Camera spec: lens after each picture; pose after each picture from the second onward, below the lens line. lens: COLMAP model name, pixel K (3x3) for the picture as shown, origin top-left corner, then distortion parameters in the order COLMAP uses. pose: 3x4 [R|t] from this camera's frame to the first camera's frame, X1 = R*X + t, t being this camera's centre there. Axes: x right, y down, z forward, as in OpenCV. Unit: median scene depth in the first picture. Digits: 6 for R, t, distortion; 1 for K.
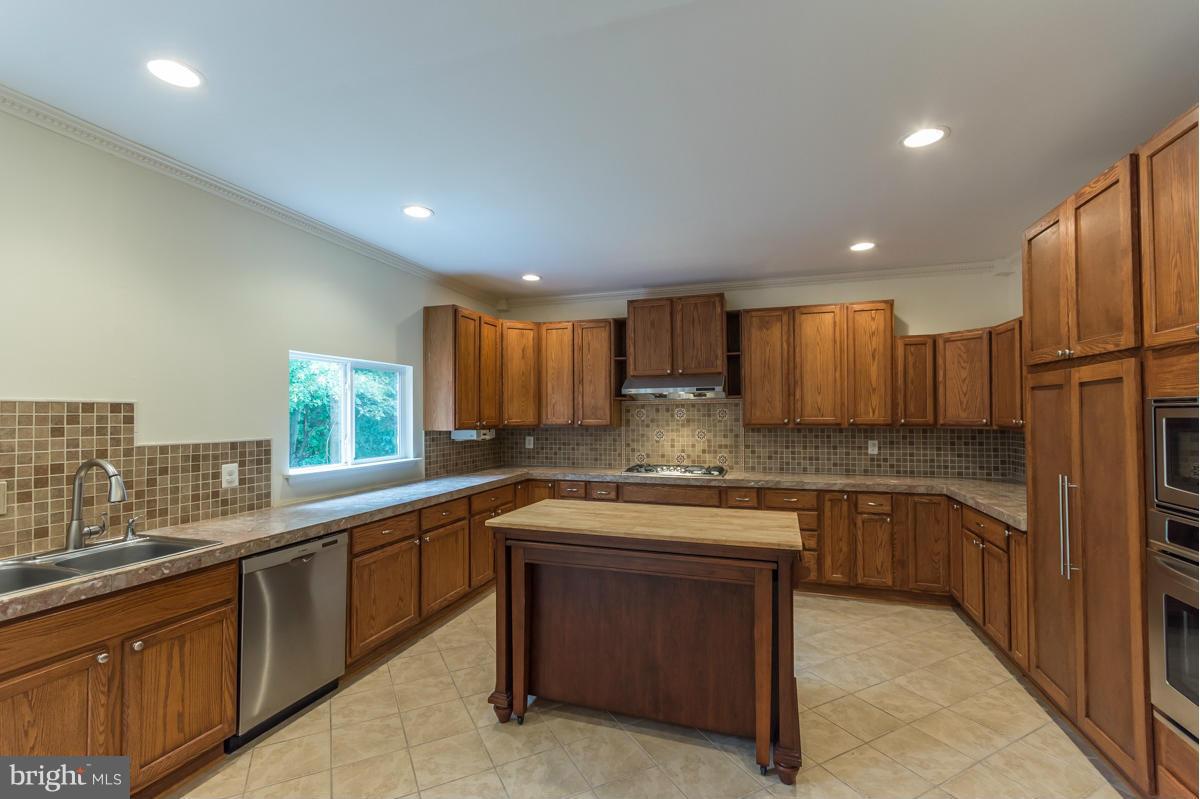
lens RADIAL K [[507.2, 0, 600.0], [0, 507.2, 399.5], [0, 0, 1]] dist [-0.000888, -0.000133]
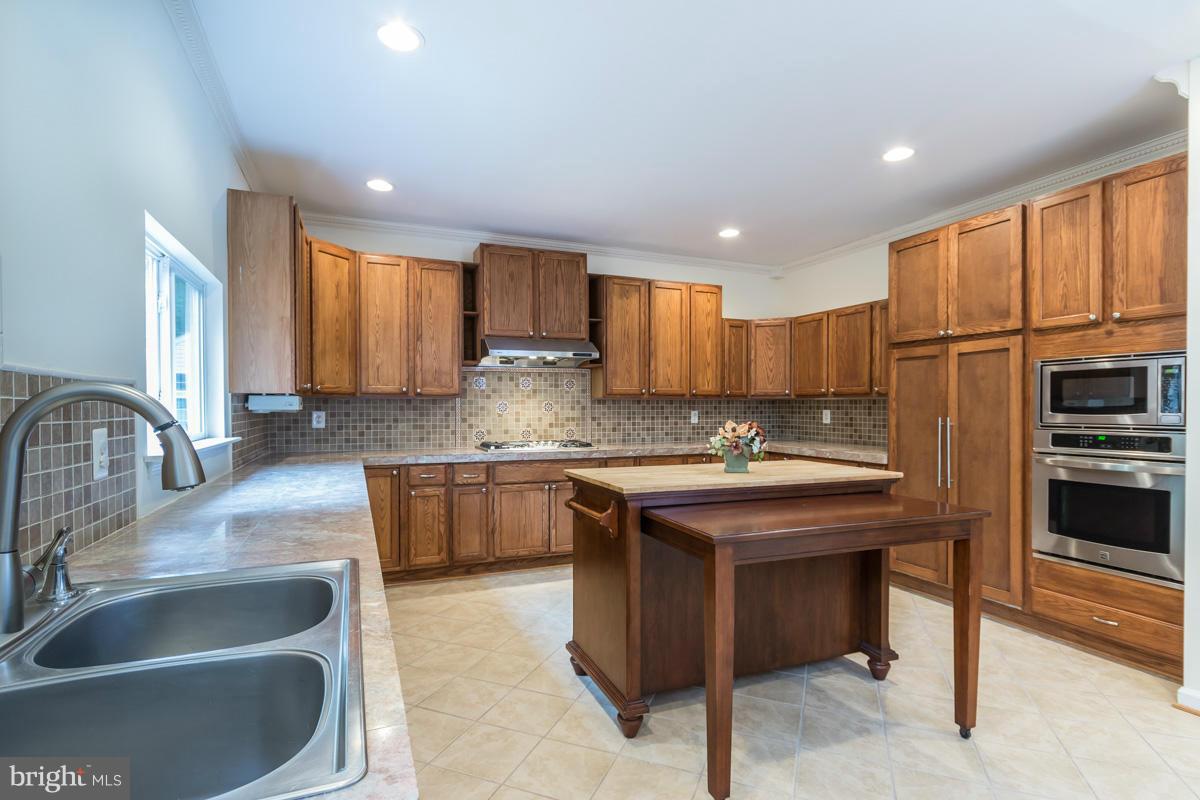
lens RADIAL K [[563.5, 0, 600.0], [0, 563.5, 400.0], [0, 0, 1]] dist [0.002376, 0.000027]
pose [[0.772227, 0.010871, 0.635254, -0.397650], [-0.022155, 0.999706, 0.009824, 0.048613], [-0.634960, -0.021661, 0.772241, 0.176538]]
